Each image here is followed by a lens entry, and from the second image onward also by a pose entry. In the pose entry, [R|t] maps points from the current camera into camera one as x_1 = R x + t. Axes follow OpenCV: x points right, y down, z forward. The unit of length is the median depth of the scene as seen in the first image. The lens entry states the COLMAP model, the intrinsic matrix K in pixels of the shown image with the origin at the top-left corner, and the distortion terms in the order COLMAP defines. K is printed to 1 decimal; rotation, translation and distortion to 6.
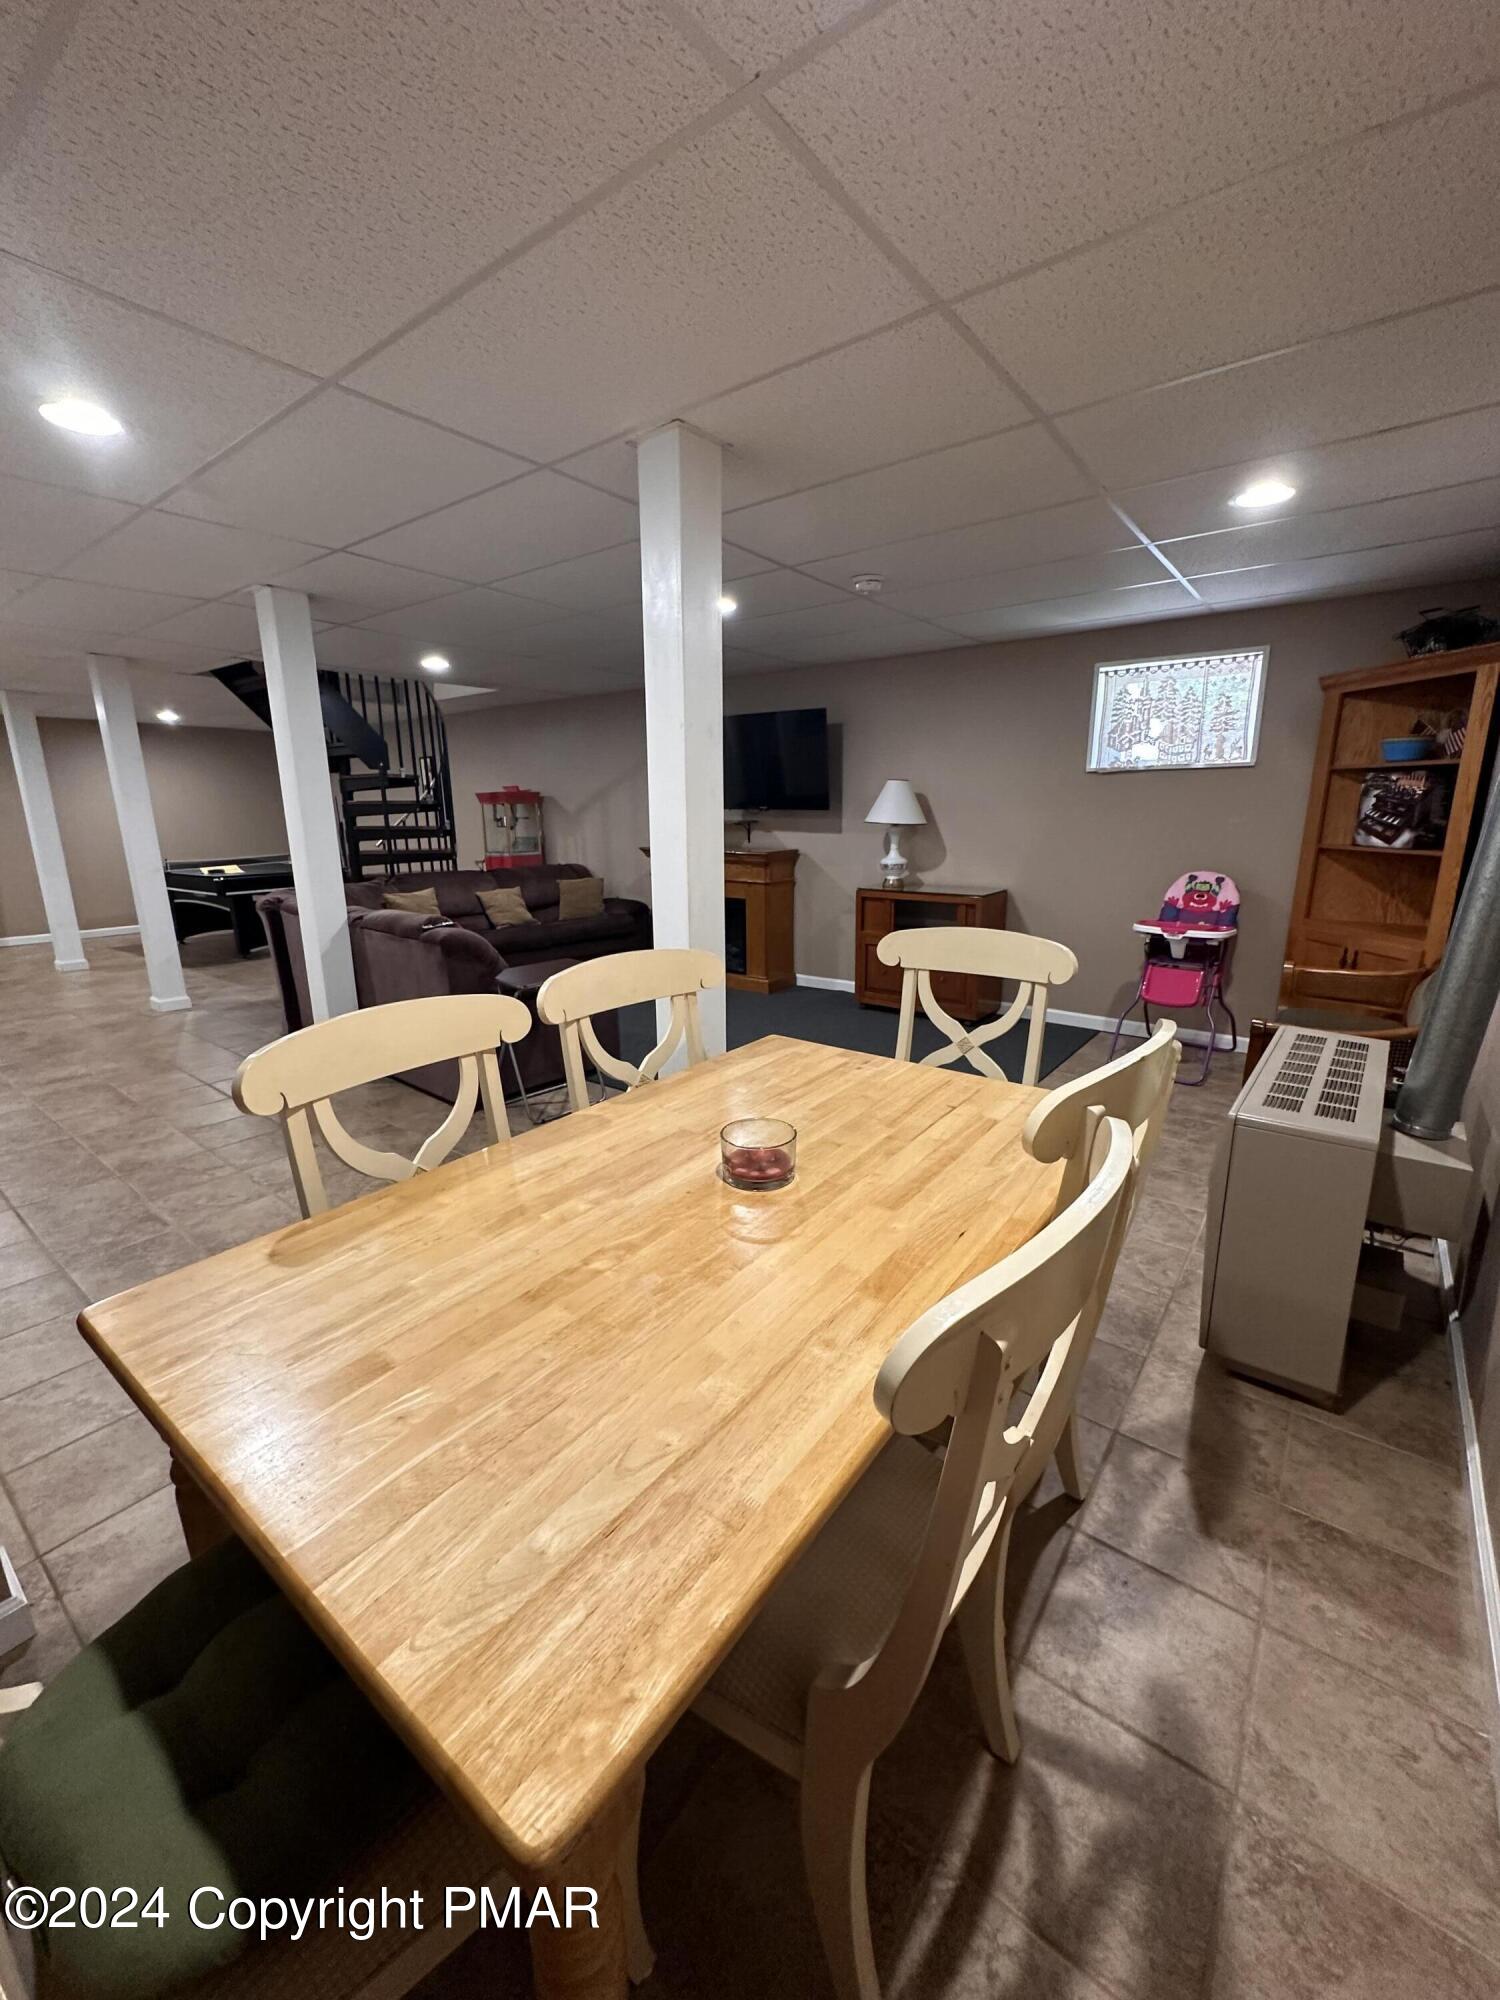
lens RADIAL K [[797.6, 0, 750.0], [0, 797.6, 1000.0], [0, 0, 1]] dist [-0.000002, -0.000418]
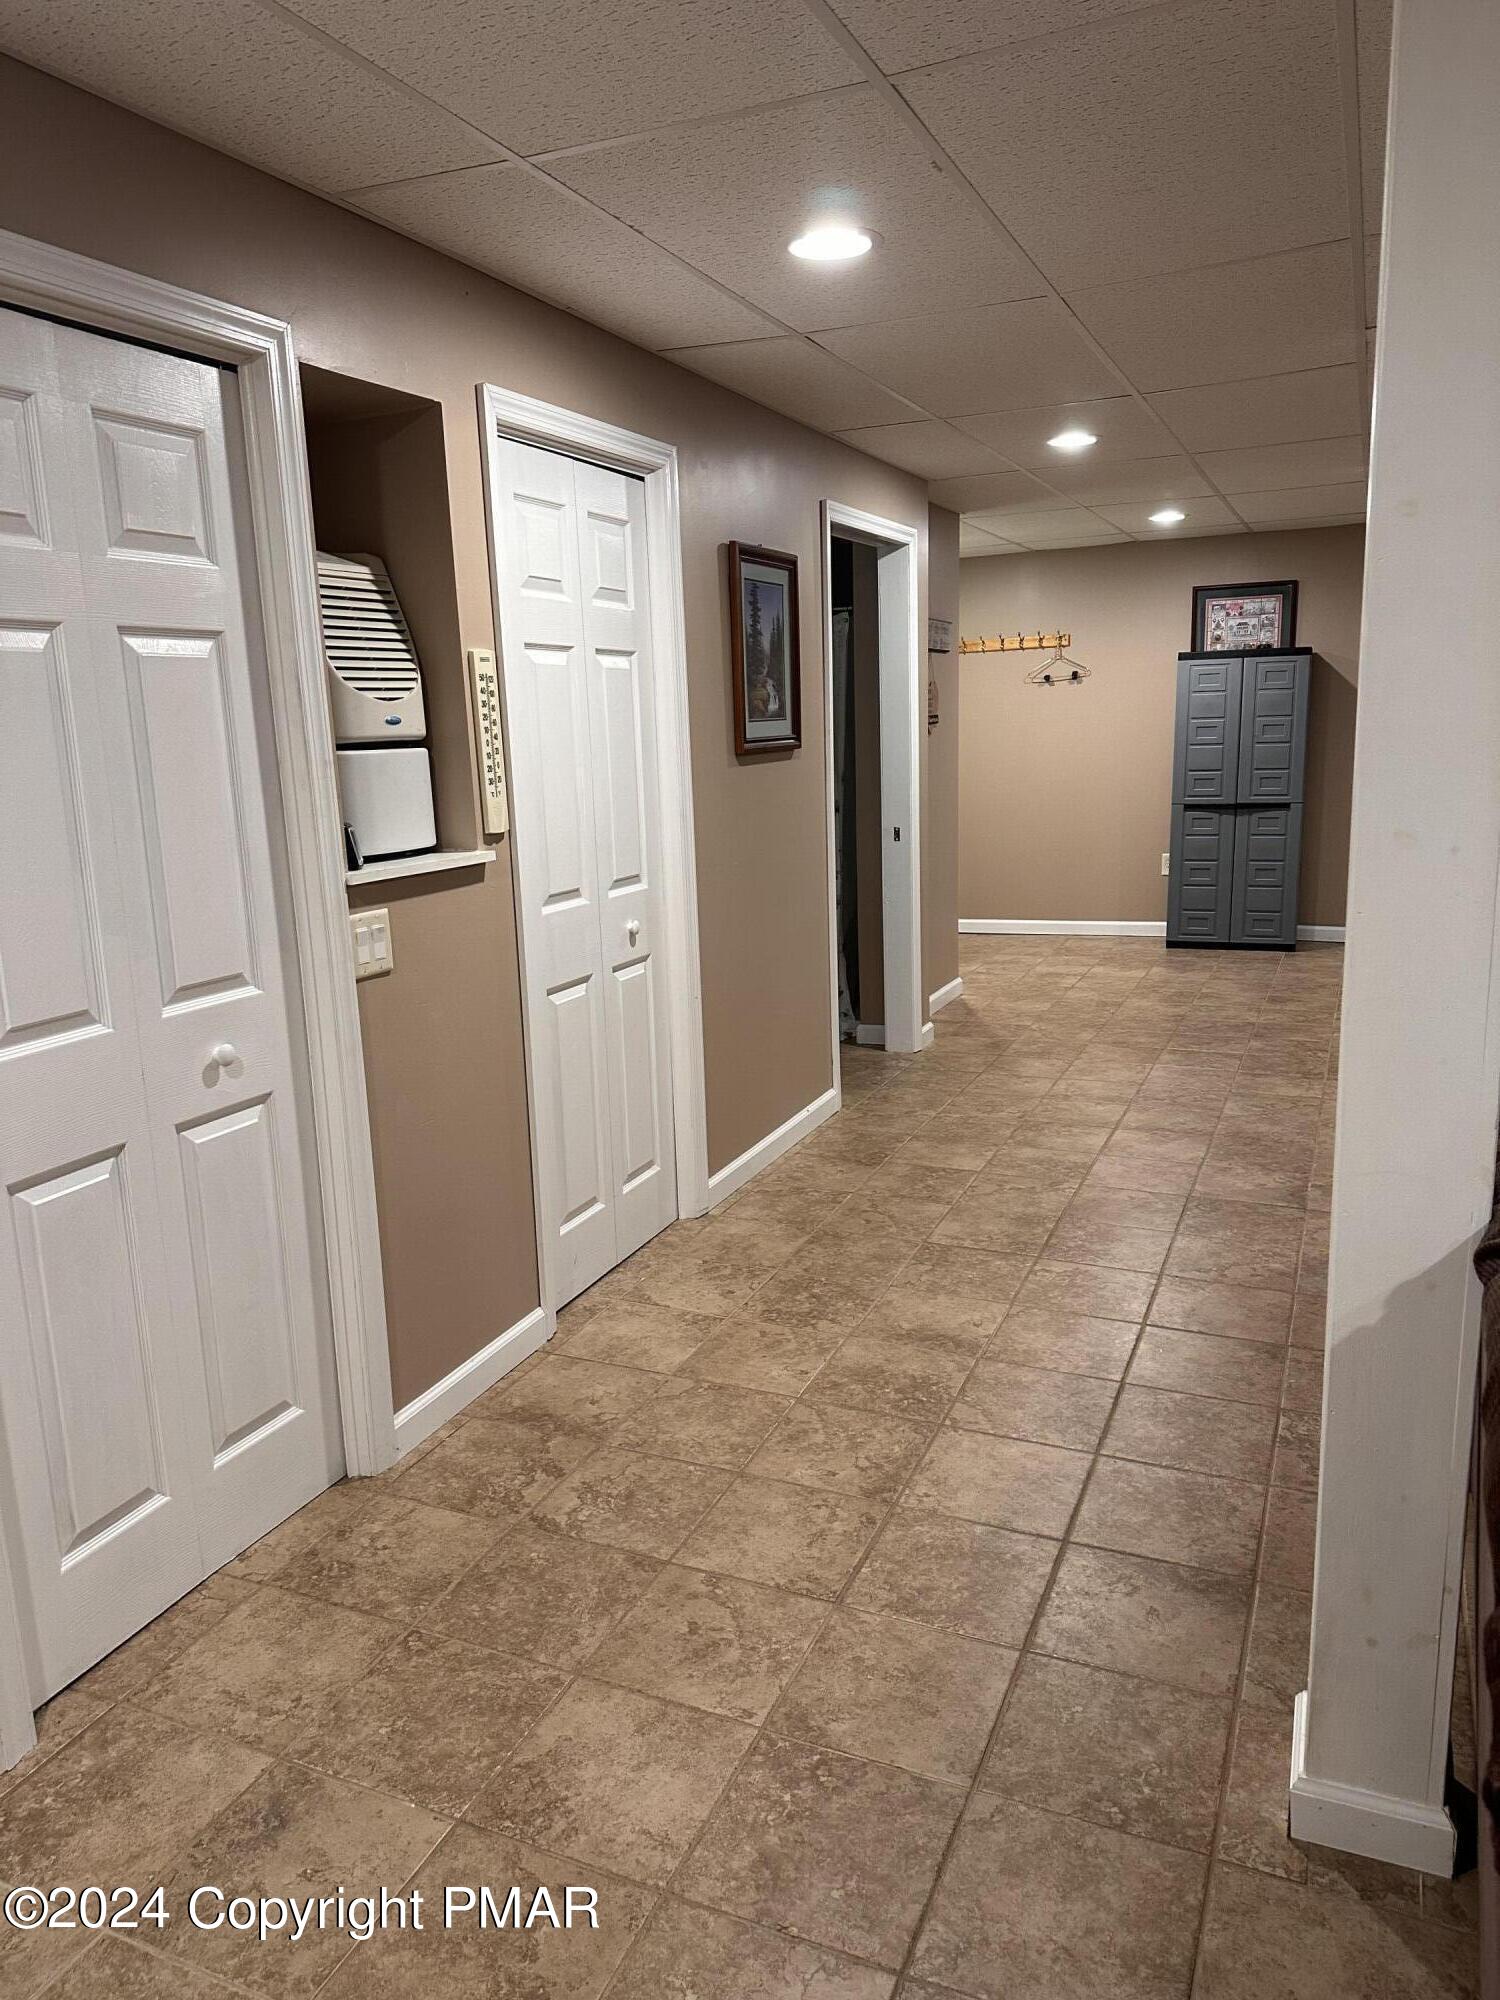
lens RADIAL K [[1401.7, 0, 727.9], [0, 1401.7, 990.1], [0, 0, 1]] dist [0.124017, -0.231458]
pose [[0.230013, 0.186059, -0.955236, -0.208714], [-0.195746, 0.970339, 0.141866, -0.202133], [0.953298, 0.154352, 0.259611, 0.765633]]
